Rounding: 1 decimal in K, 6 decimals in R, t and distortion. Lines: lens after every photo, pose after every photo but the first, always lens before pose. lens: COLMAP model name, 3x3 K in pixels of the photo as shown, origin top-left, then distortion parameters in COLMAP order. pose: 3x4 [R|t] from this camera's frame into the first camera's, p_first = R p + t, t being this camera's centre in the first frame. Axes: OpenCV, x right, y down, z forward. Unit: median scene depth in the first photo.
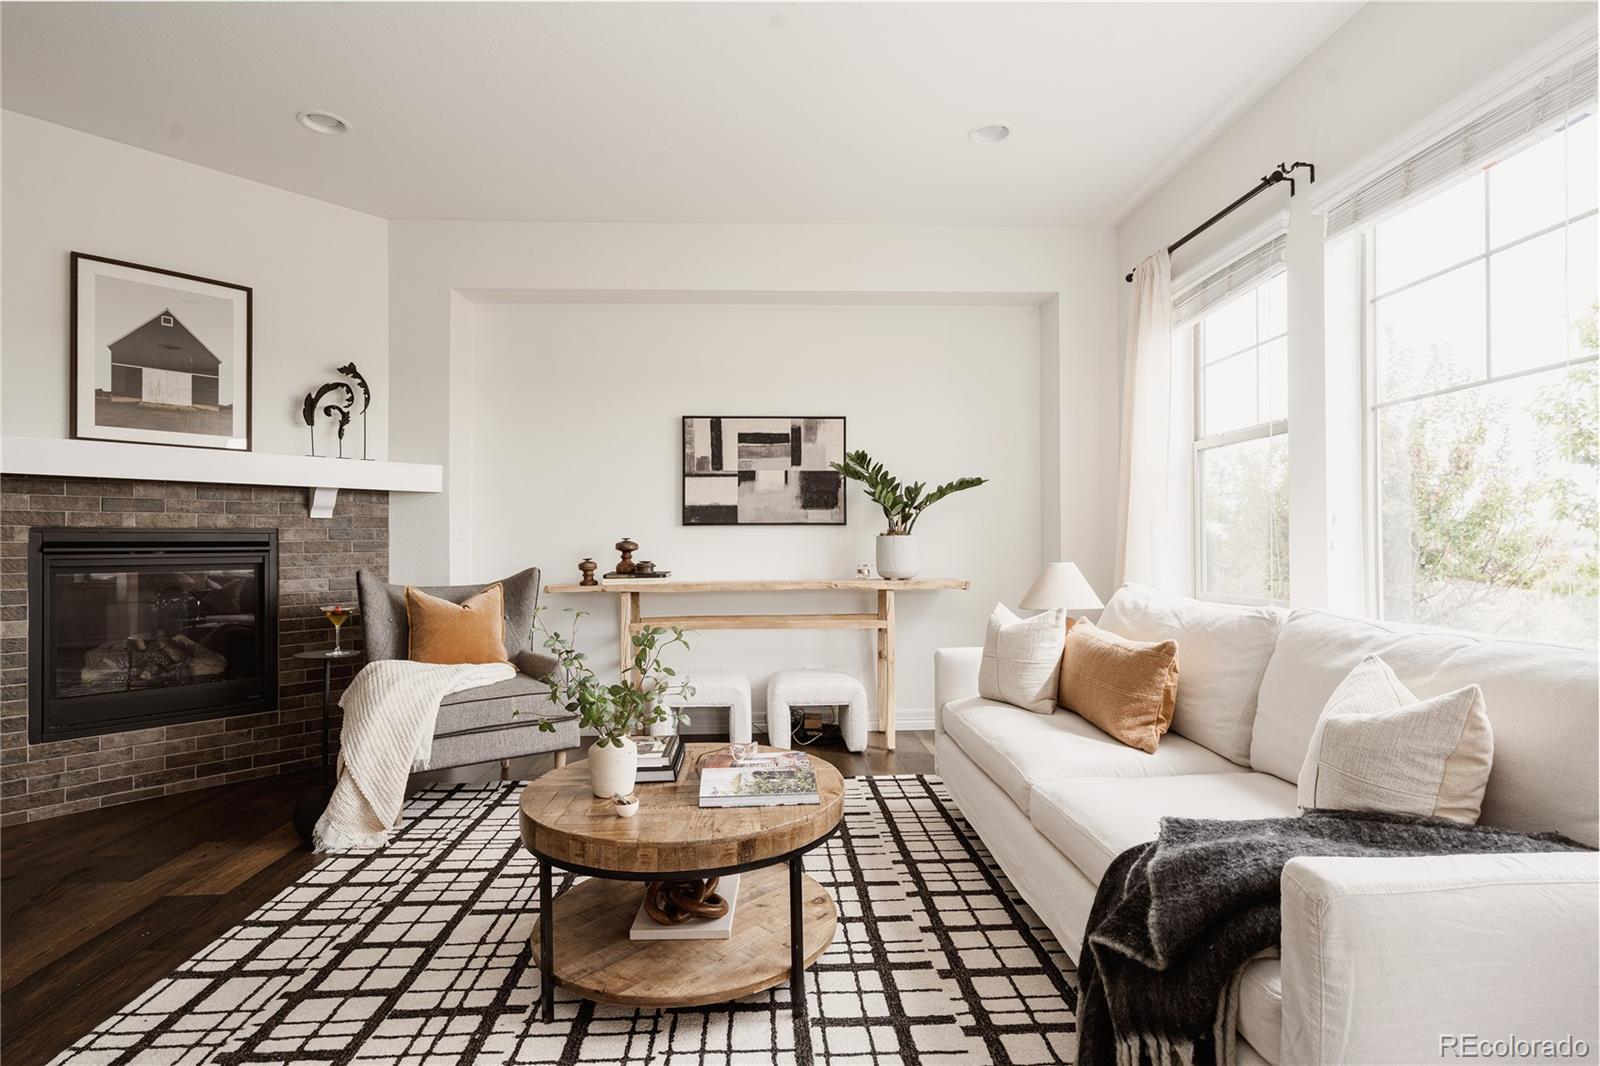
lens RADIAL K [[785.6, 0, 788.5], [0, 785.6, 534.0], [0, 0, 1]] dist [-0.002894, 0.003051]
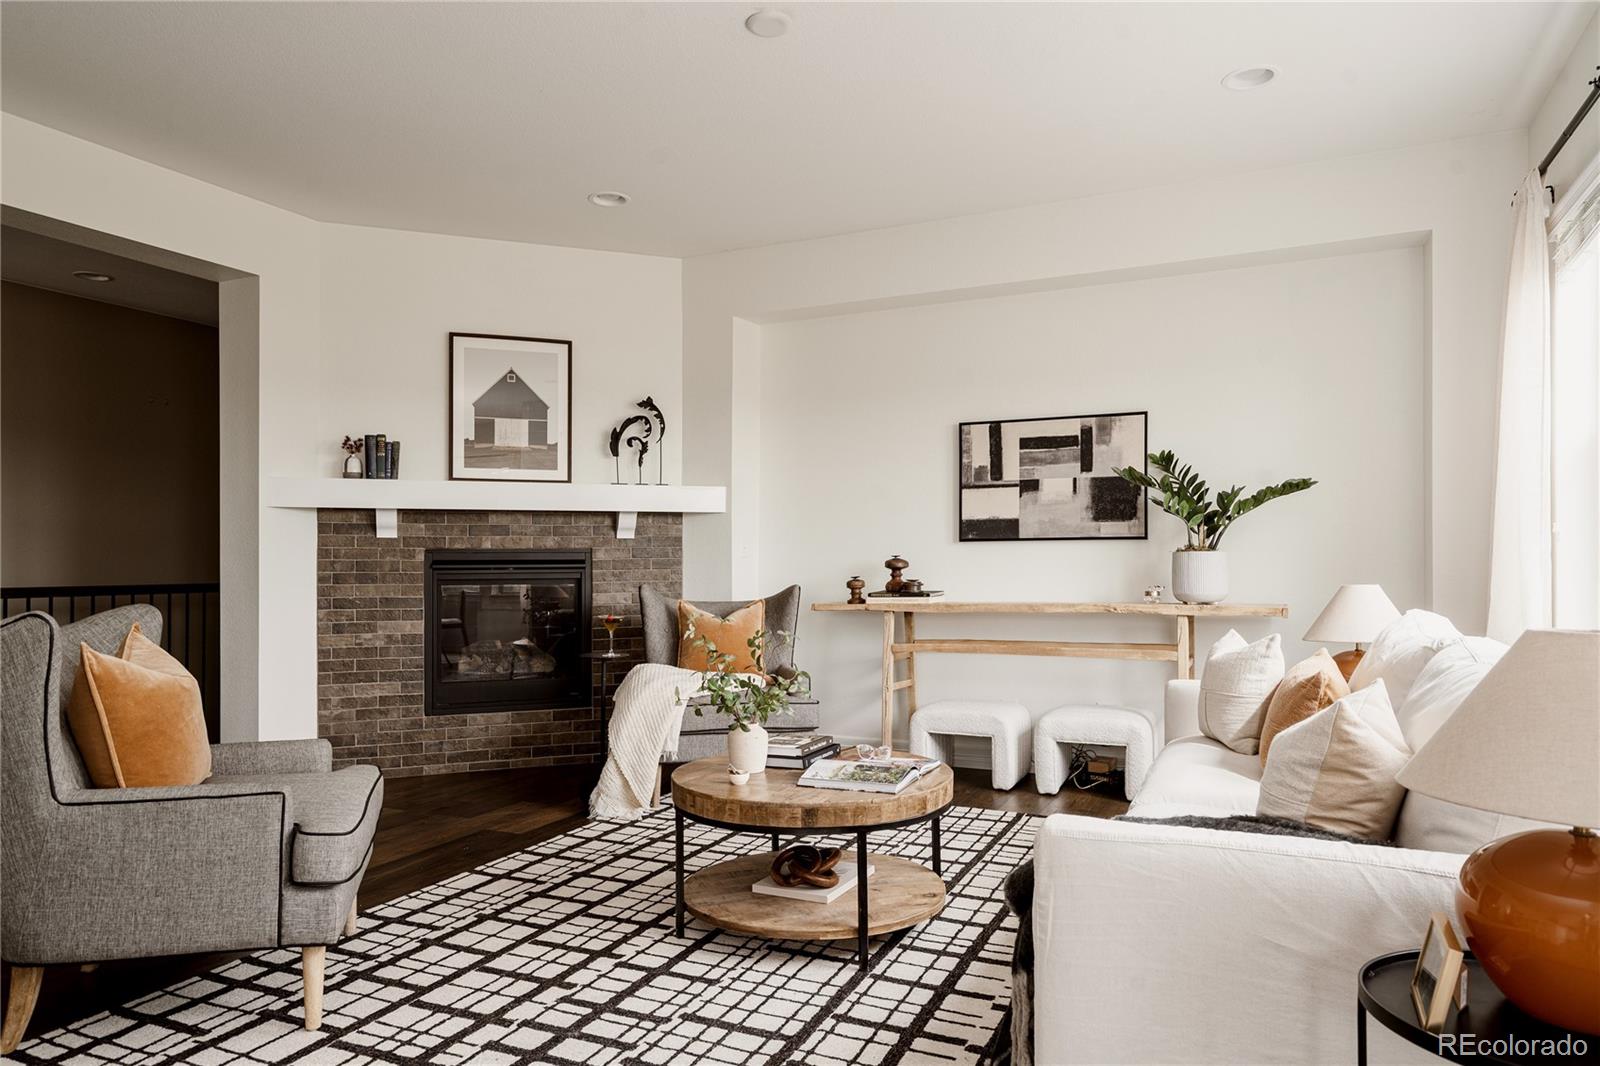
lens RADIAL K [[1015.7, 0, 808.6], [0, 1015.7, 540.4], [0, 0, 1]] dist [-0.005340, 0.004149]
pose [[0.893852, -0.009480, -0.448261, 0.337458], [0.006503, 0.999945, -0.008179, -0.004750], [0.448314, 0.004396, 0.893865, -0.206485]]
